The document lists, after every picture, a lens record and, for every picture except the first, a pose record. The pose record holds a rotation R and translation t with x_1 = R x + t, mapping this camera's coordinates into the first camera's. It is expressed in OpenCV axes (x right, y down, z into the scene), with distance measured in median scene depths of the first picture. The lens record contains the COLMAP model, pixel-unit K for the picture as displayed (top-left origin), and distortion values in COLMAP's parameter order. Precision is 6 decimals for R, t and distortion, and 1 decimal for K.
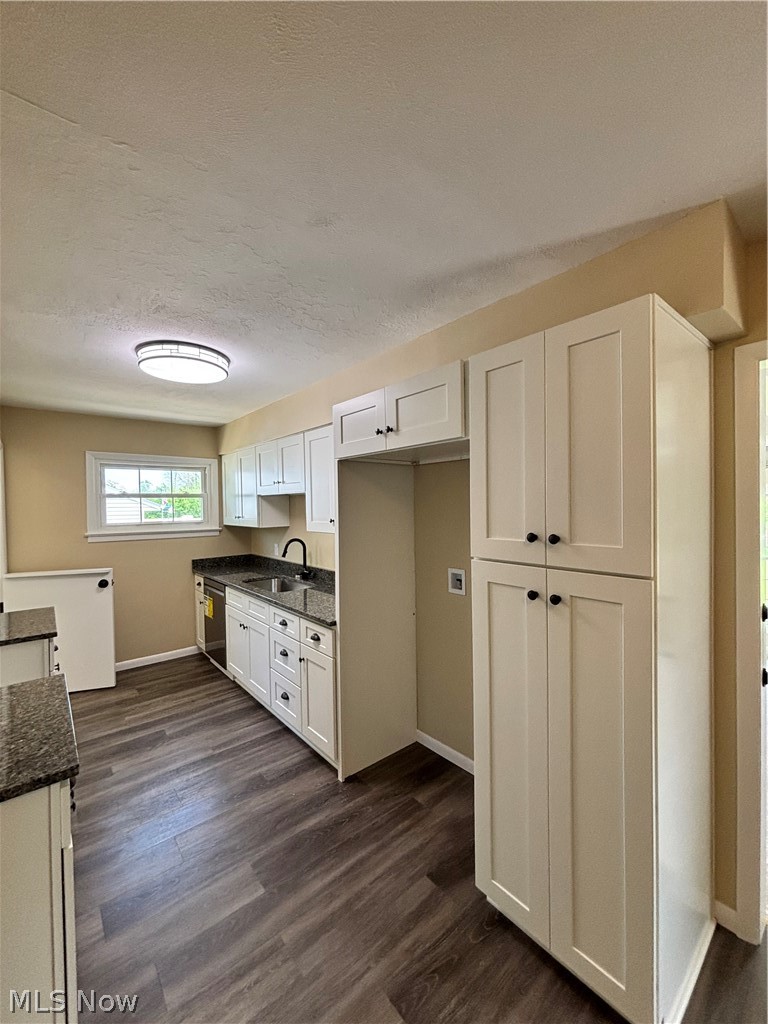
lens RADIAL K [[413.3, 0, 386.7], [0, 413.3, 511.0], [0, 0, 1]] dist [0.000387, 0.000063]
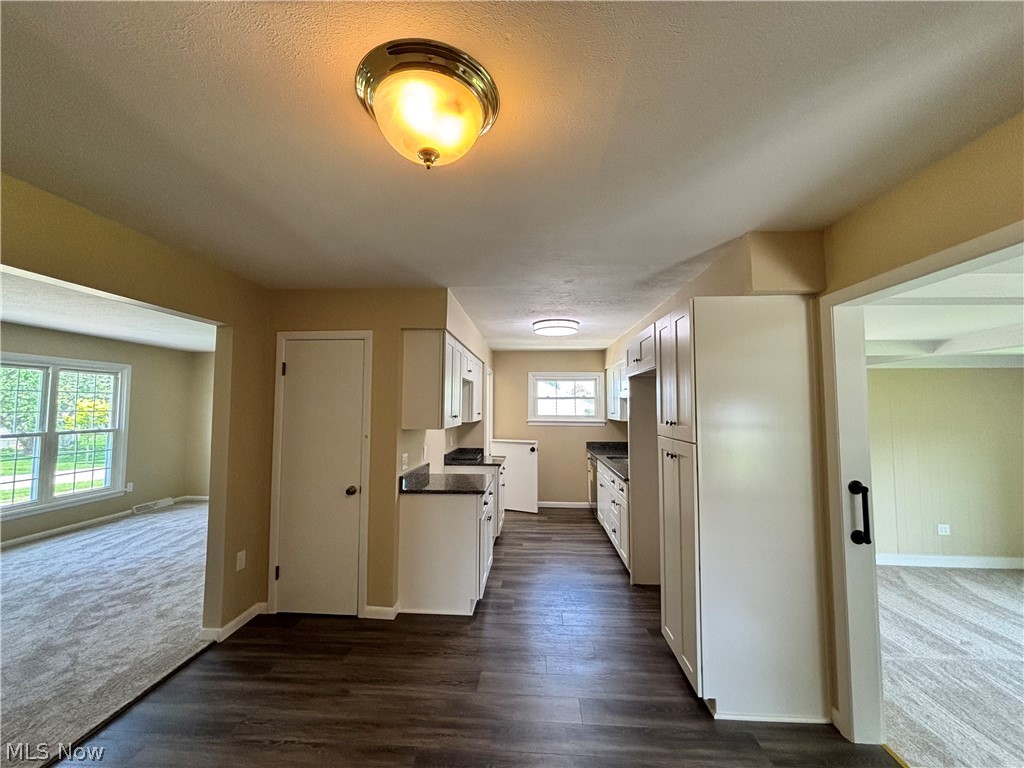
lens RADIAL K [[413.3, 0, 508.7], [0, 413.3, 382.7], [0, 0, 1]] dist [0.000387, 0.000063]
pose [[0.723098, -0.024244, -0.690319, 0.550313], [-0.024347, 0.997868, -0.060549, 0.007984], [0.690316, 0.060590, 0.720967, -0.405597]]
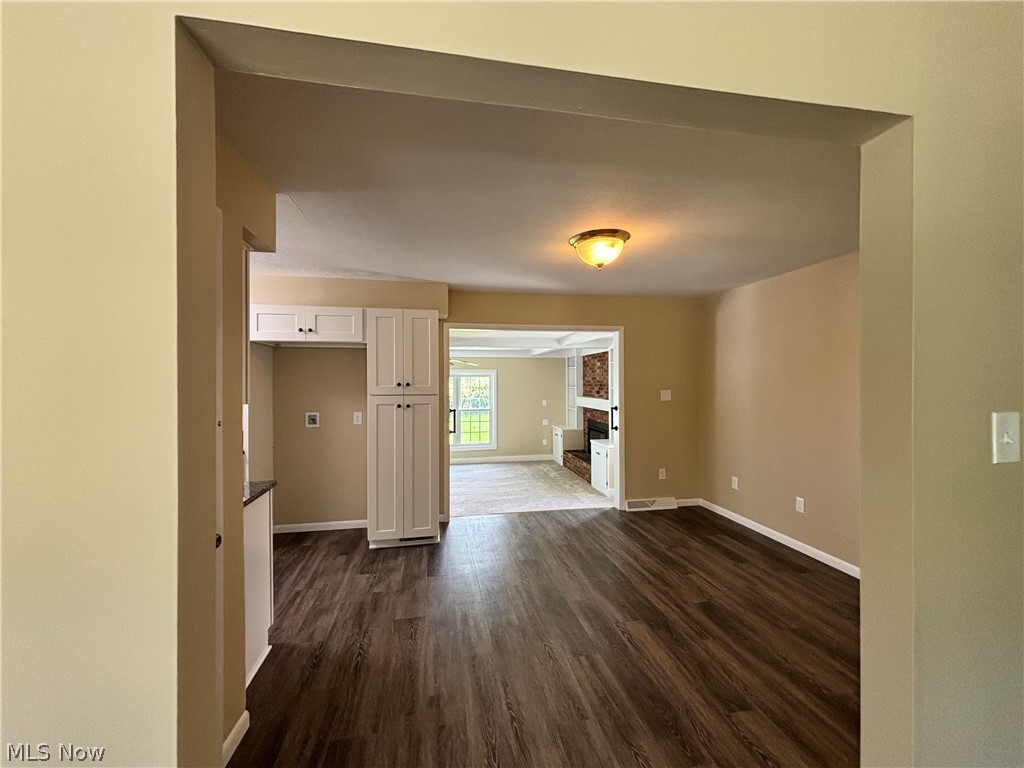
lens RADIAL K [[413.3, 0, 508.7], [0, 413.3, 382.7], [0, 0, 1]] dist [0.000387, 0.000063]
pose [[0.497901, 0.009032, 0.867187, -0.801649], [0.010429, 0.999811, -0.016401, 0.051596], [-0.867171, 0.017210, 0.497712, -0.472168]]
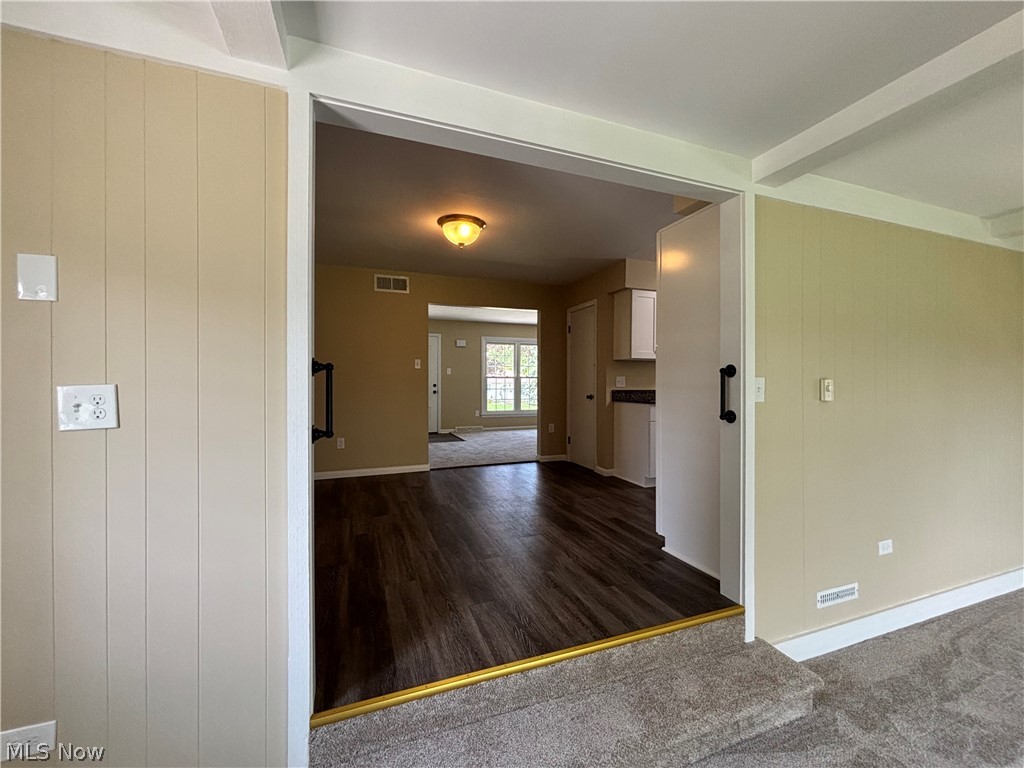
lens RADIAL K [[413.3, 0, 508.7], [0, 413.3, 382.7], [0, 0, 1]] dist [0.000387, 0.000063]
pose [[-0.340295, 0.017647, -0.940153, 1.354332], [-0.011483, 0.999671, 0.022921, 0.139159], [0.940248, 0.018596, -0.339981, 0.415070]]
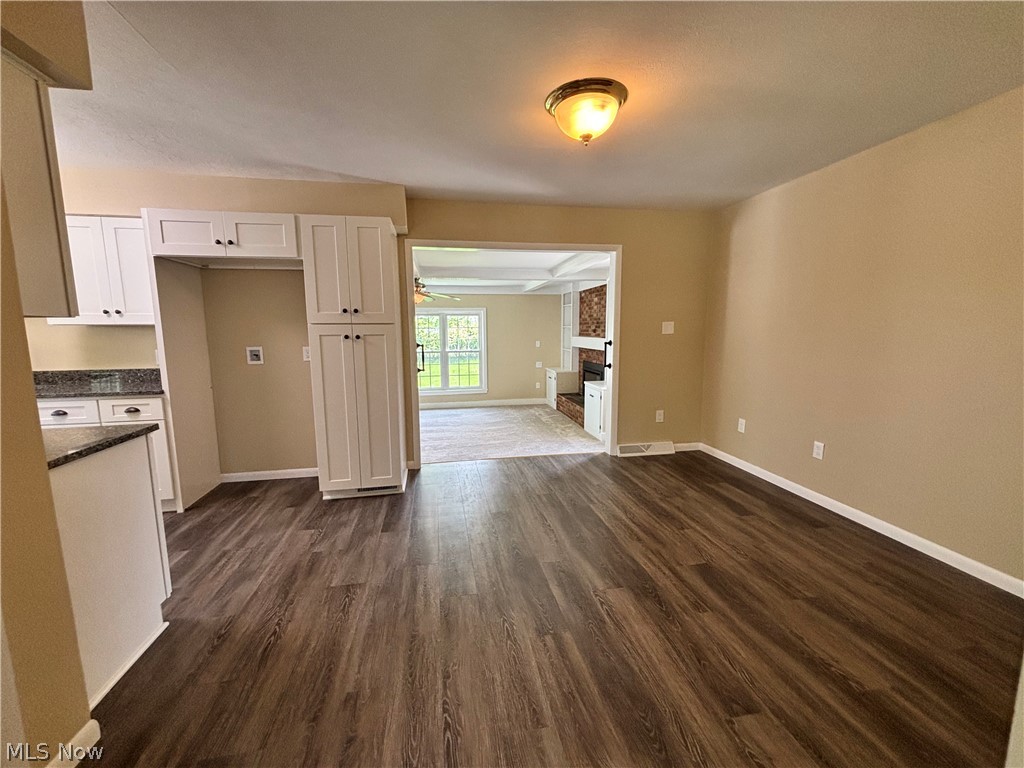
lens RADIAL K [[413.3, 0, 508.7], [0, 413.3, 382.7], [0, 0, 1]] dist [0.000387, 0.000063]
pose [[0.501238, -0.105289, 0.858880, -0.572654], [0.014914, 0.993473, 0.113085, 0.104330], [-0.865181, -0.043873, 0.499537, -0.439184]]
